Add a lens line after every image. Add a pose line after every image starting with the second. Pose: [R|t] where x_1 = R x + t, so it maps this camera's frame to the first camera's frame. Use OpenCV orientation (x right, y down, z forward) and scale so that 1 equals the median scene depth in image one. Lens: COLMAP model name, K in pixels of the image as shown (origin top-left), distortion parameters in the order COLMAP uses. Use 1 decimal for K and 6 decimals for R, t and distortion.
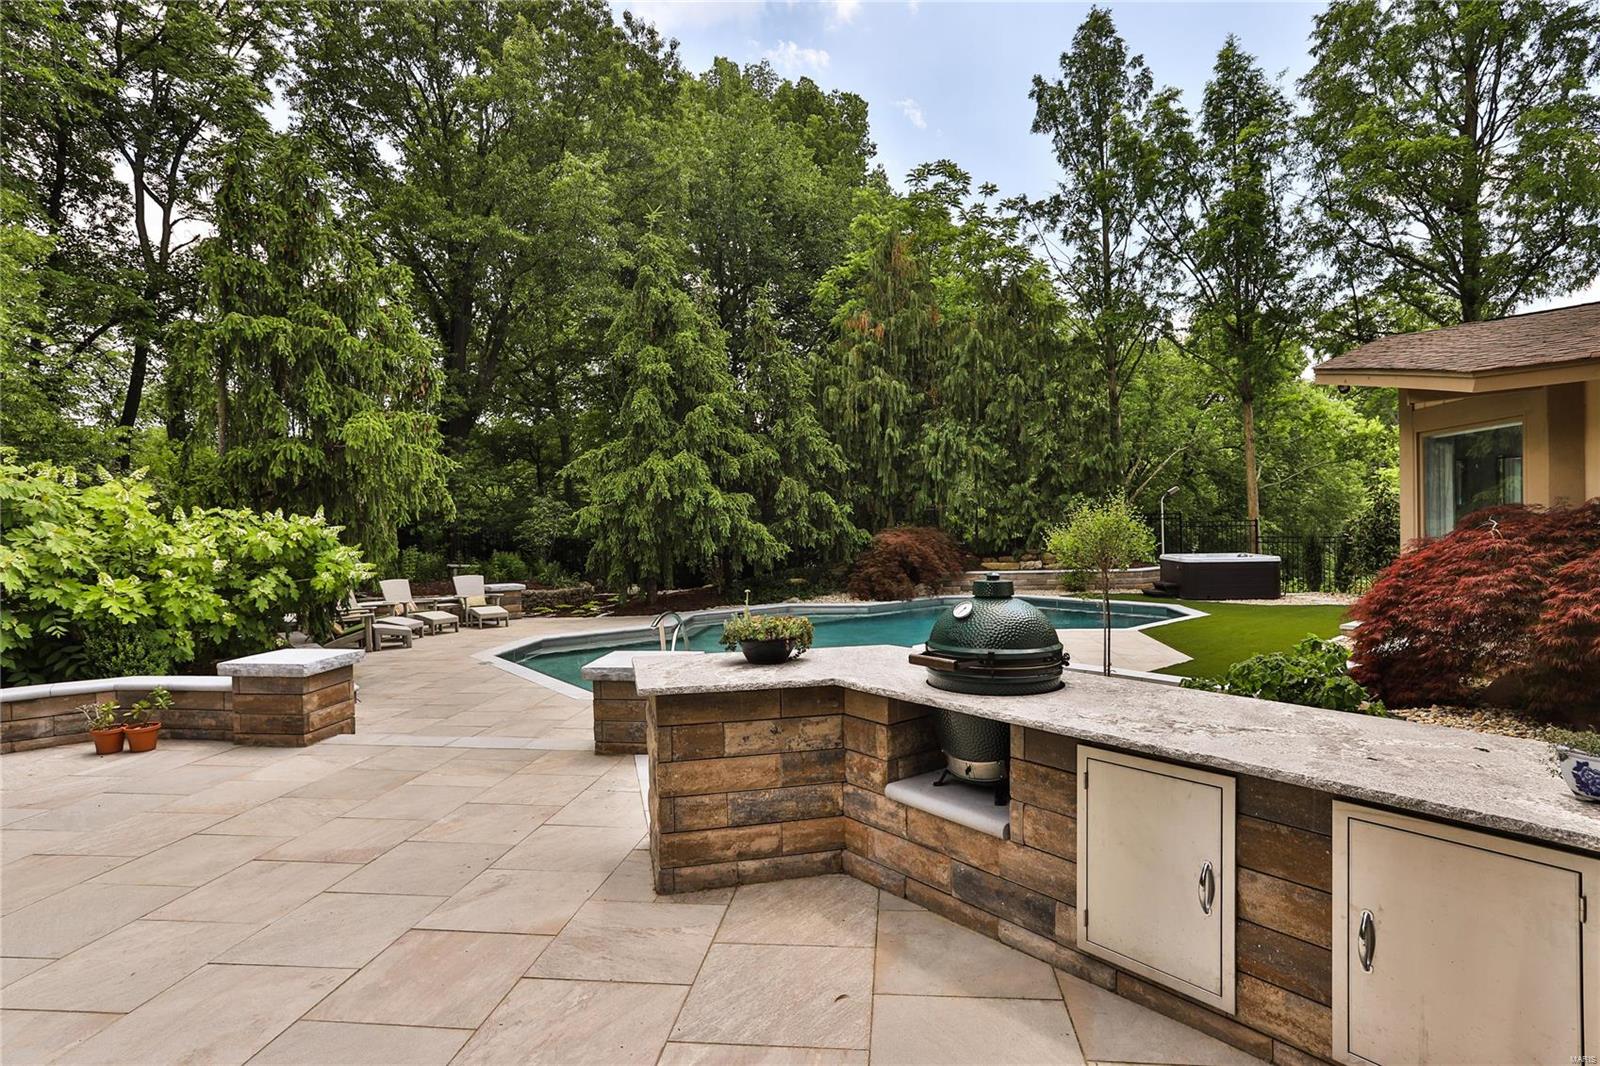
lens RADIAL K [[834.0, 0, 800.0], [0, 834.0, 533.0], [0, 0, 1]] dist [-0.005226, -0.000126]
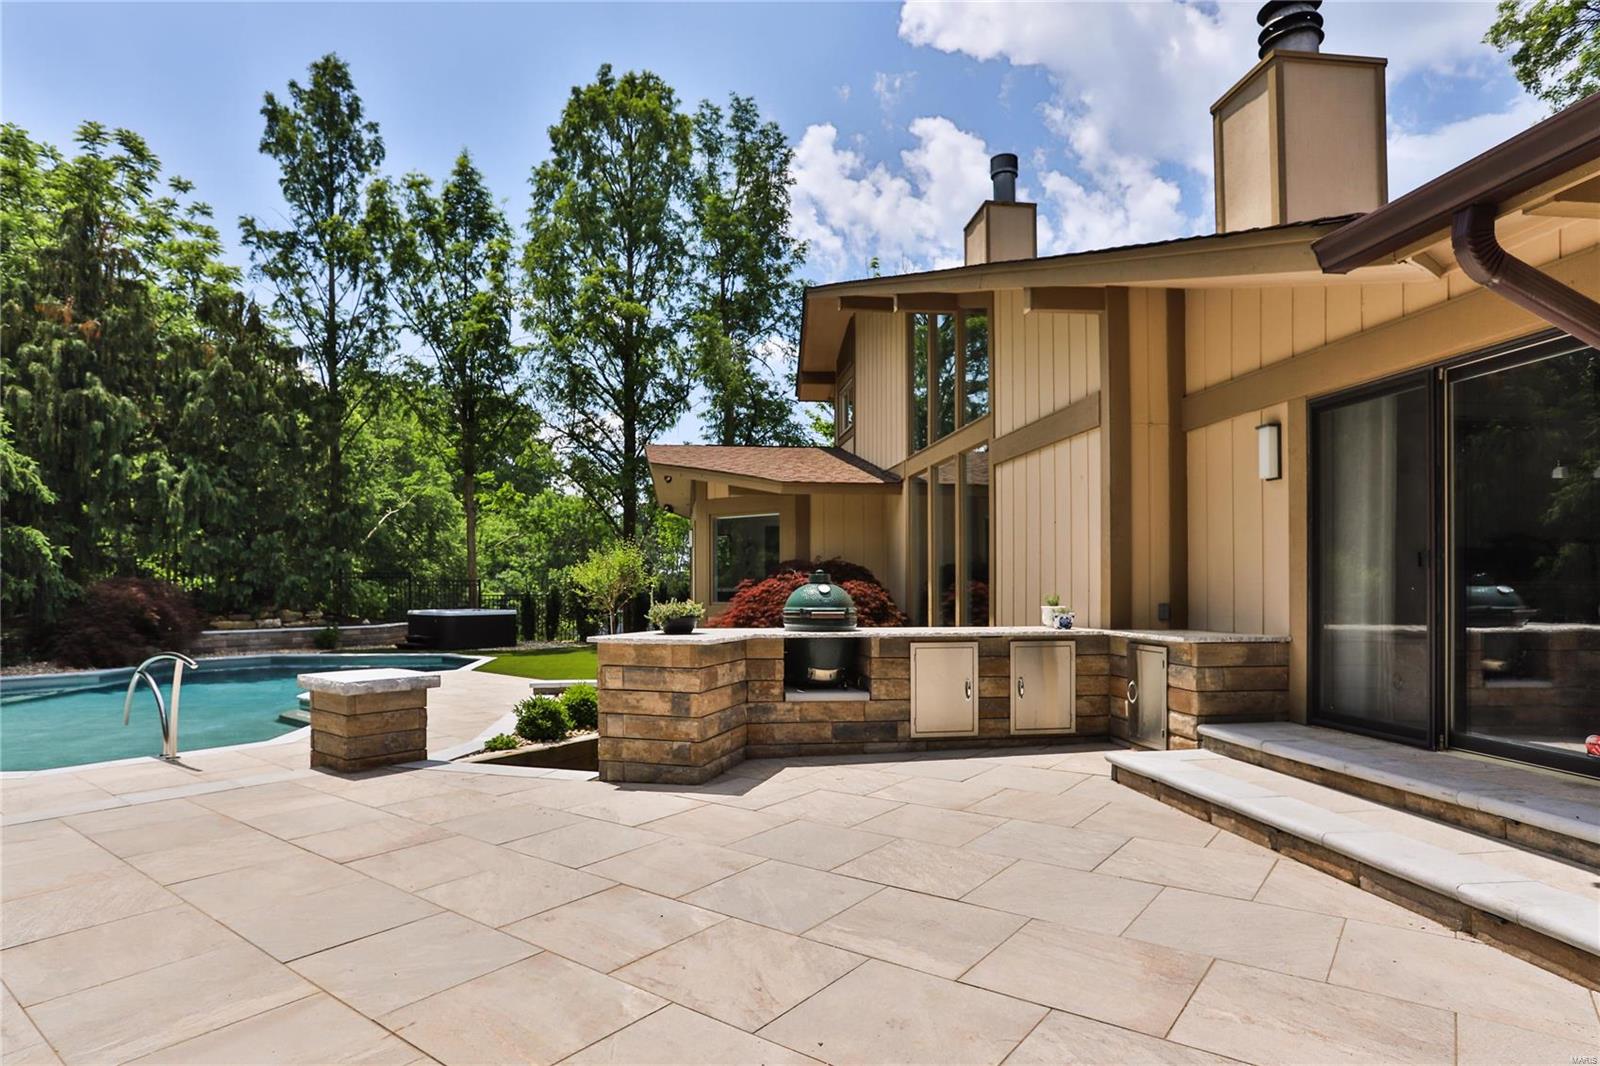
lens RADIAL K [[846.3, 0, 800.1], [0, 846.3, 602.6], [0, 0, 1]] dist [-0.004006, -0.000210]
pose [[0.526175, -0.004162, 0.850366, -0.228186], [0.006290, 0.999980, 0.001002, 0.020059], [-0.850353, 0.004821, 0.526190, 0.013011]]
